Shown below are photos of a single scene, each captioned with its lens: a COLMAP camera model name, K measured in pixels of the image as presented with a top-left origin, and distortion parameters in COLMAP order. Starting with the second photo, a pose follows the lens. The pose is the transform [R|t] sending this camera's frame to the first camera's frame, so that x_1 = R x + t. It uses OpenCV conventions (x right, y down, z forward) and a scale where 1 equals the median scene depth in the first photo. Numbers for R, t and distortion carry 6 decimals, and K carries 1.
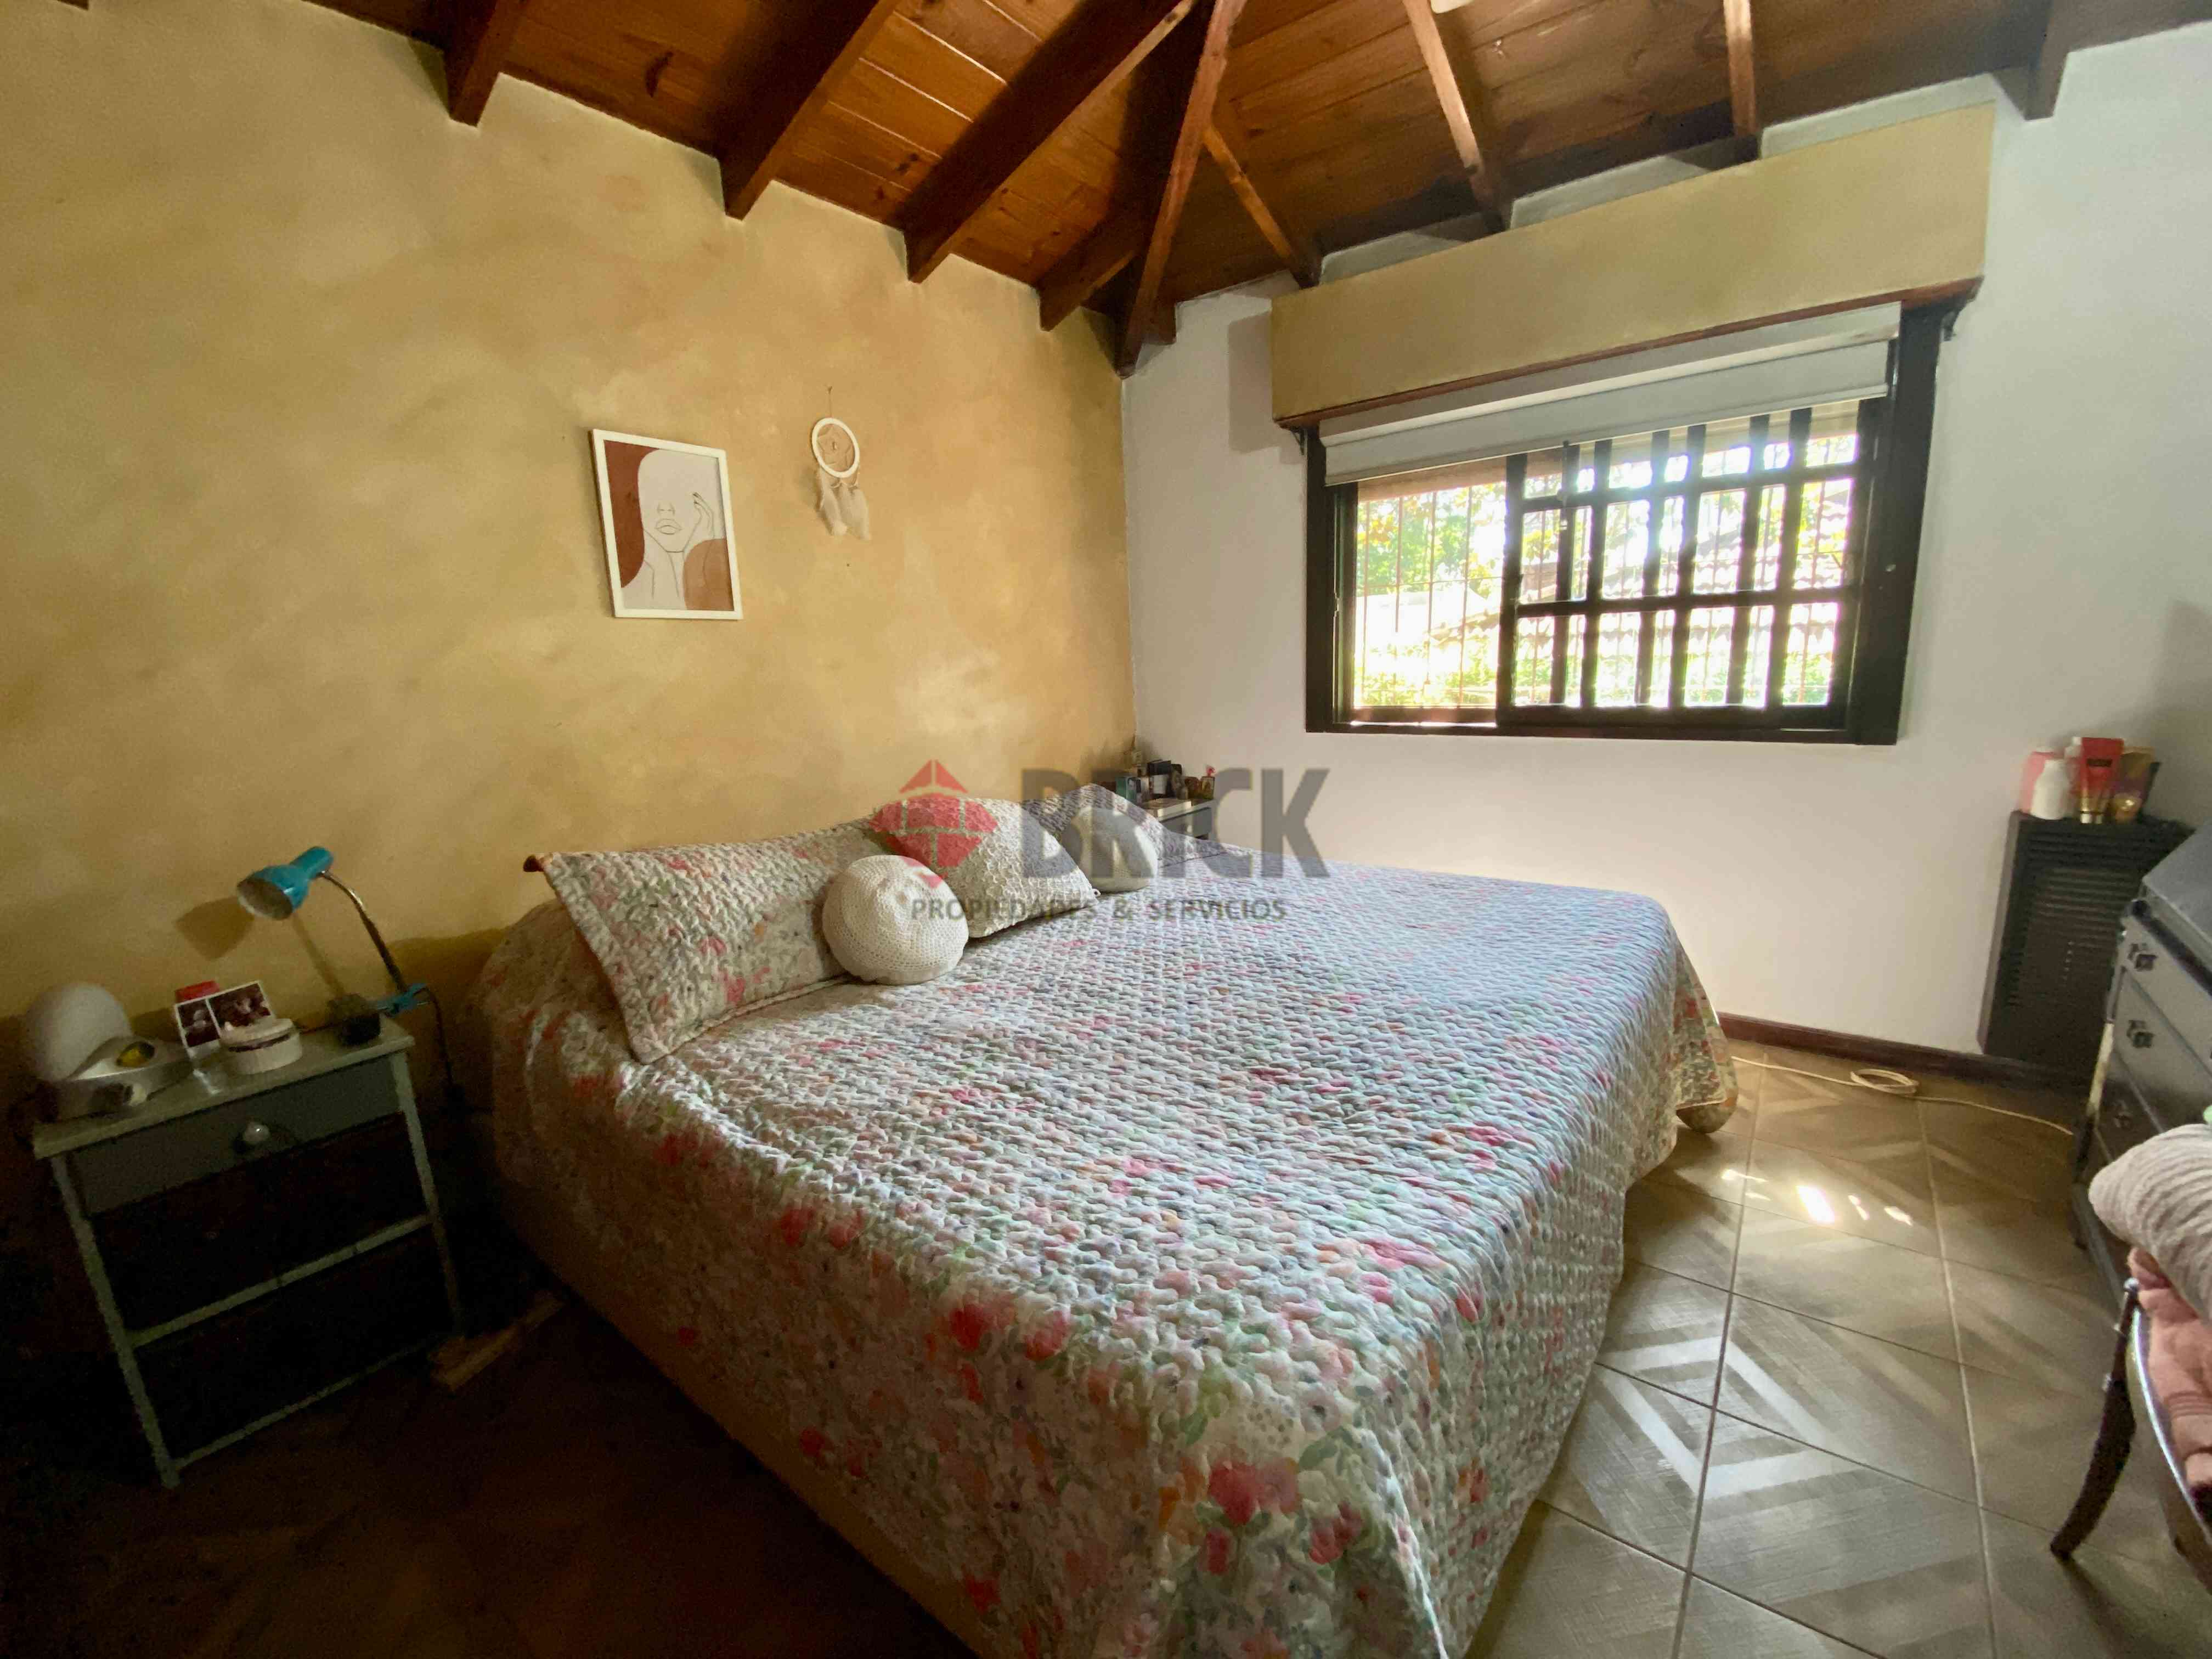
lens RADIAL K [[907.2, 0, 1106.0], [0, 907.2, 829.5], [0, 0, 1]] dist [0.040021, -0.033200]
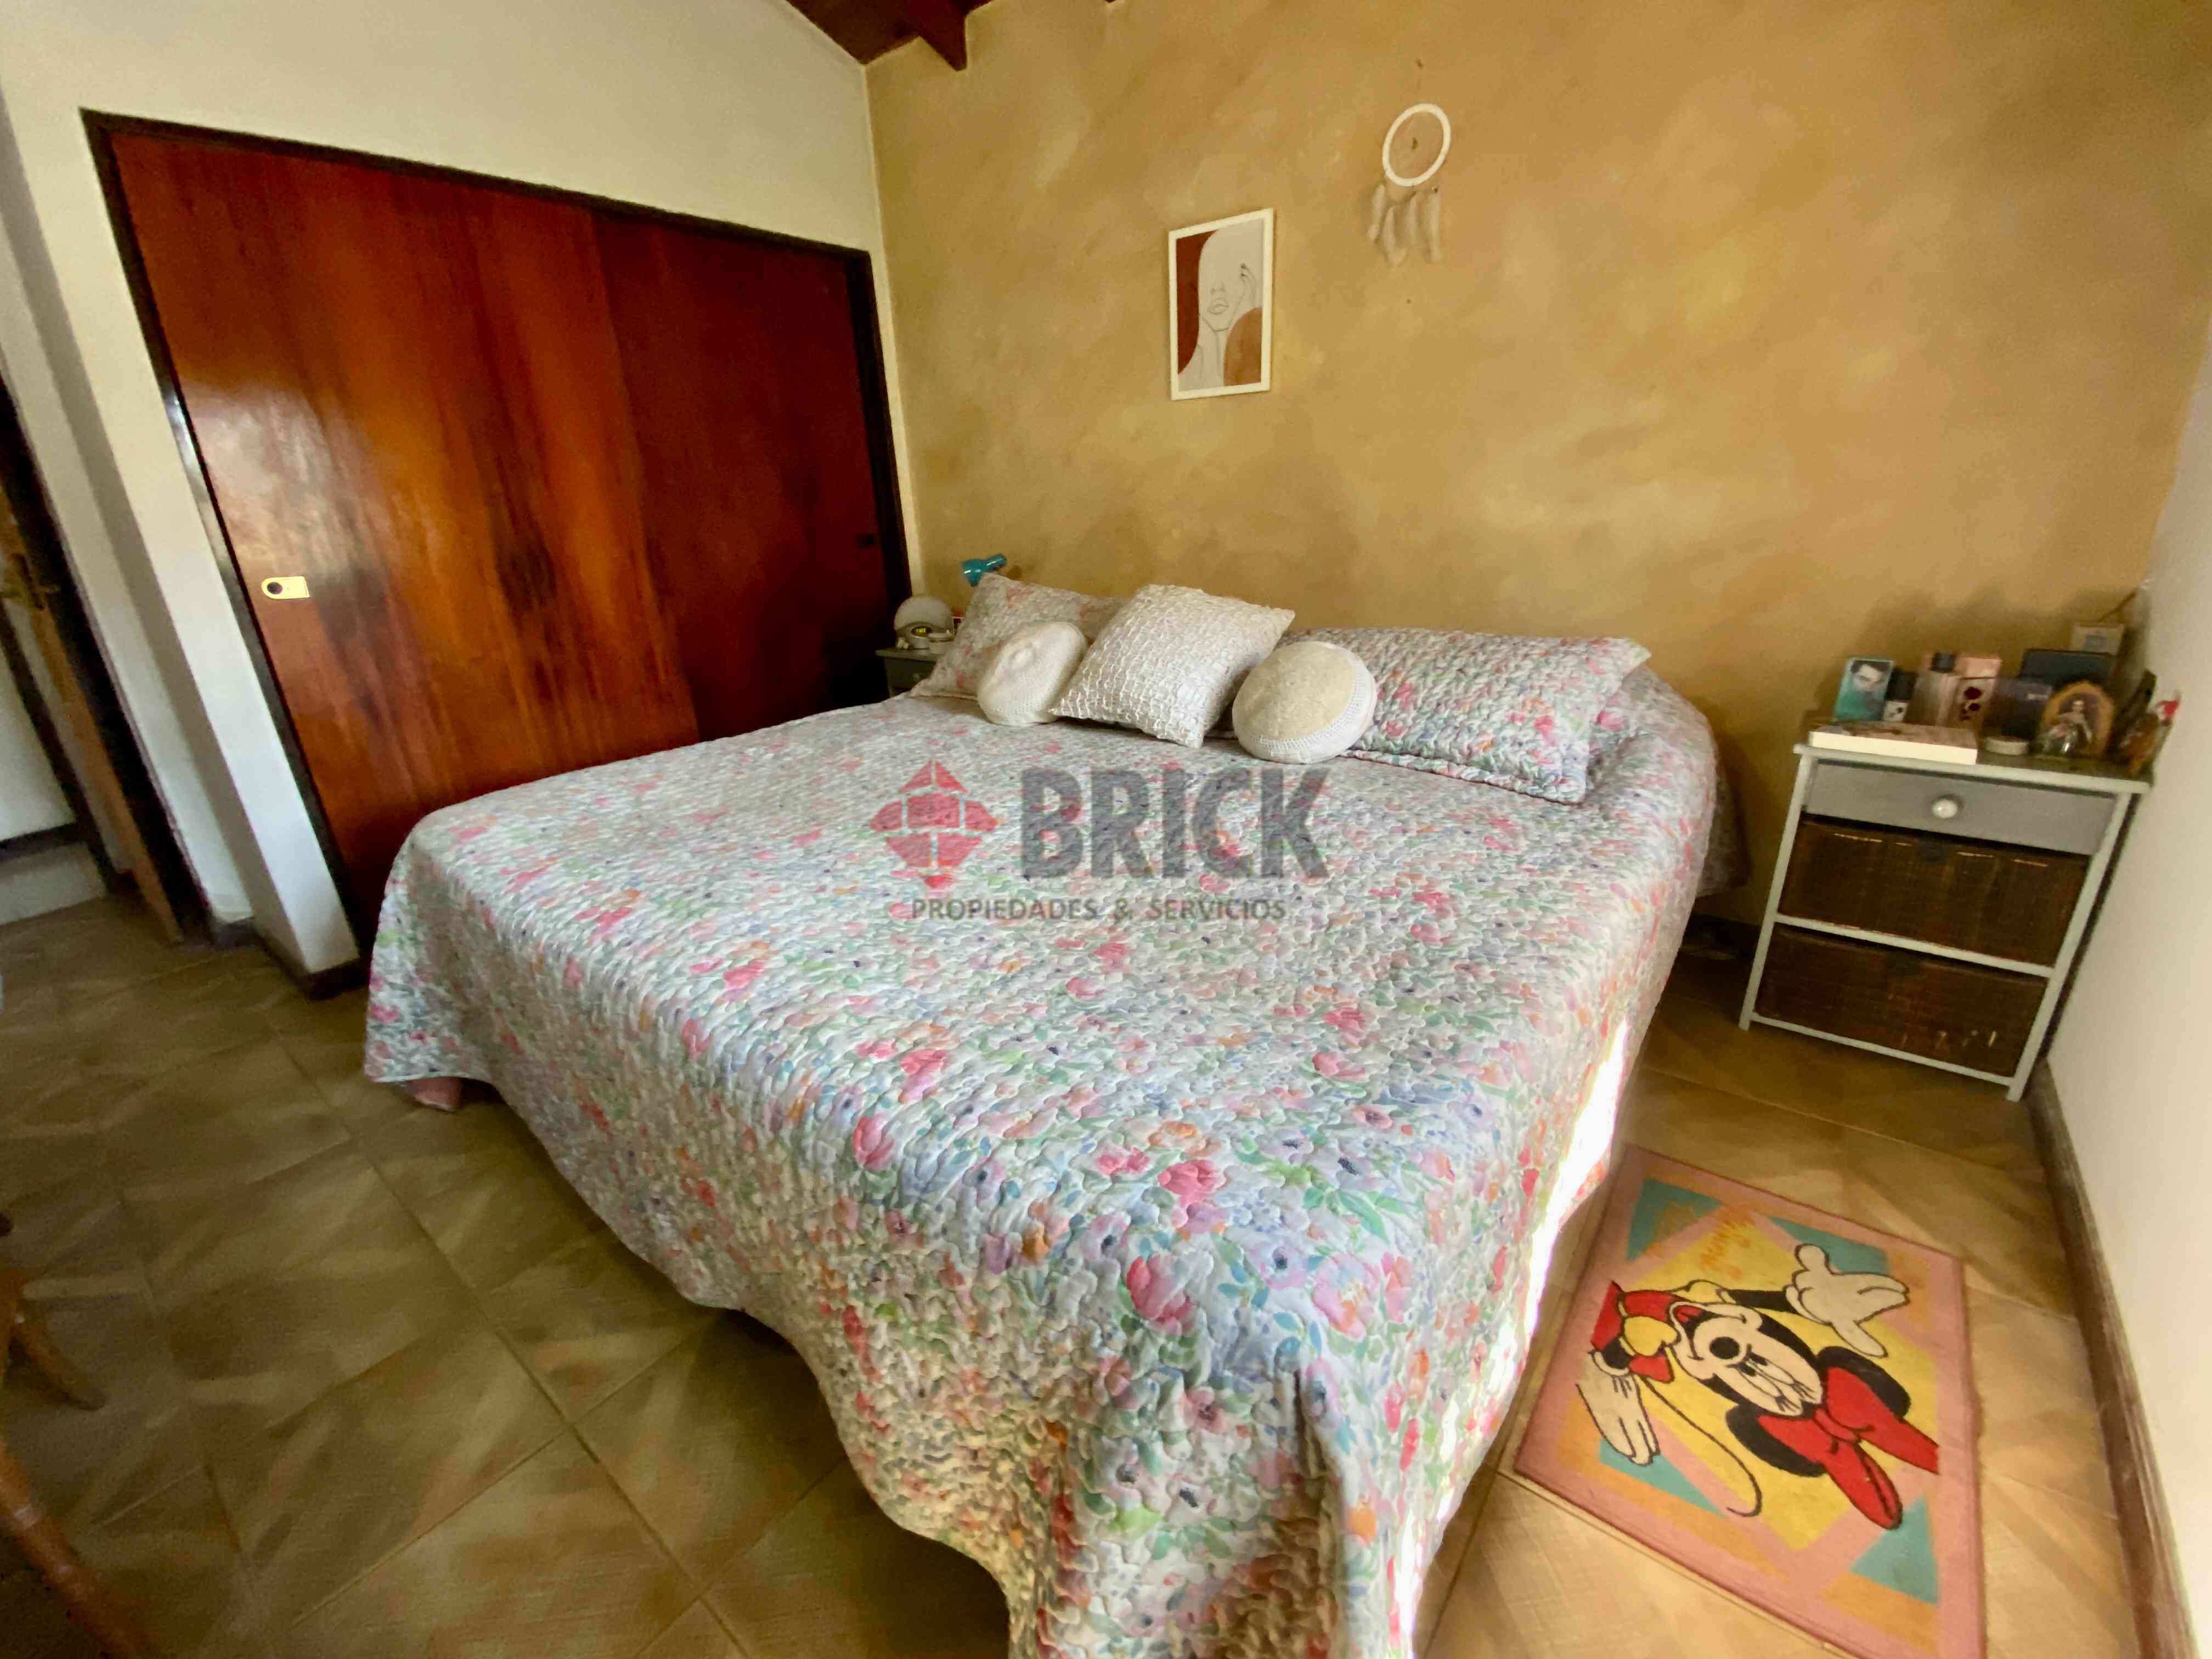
lens RADIAL K [[907.2, 0, 1106.0], [0, 907.2, 829.5], [0, 0, 1]] dist [0.040021, -0.033200]
pose [[-0.011587, 0.379009, -0.925321, 0.783142], [-0.150247, 0.914217, 0.376342, -0.142765], [0.988581, 0.143387, 0.046352, 0.875891]]
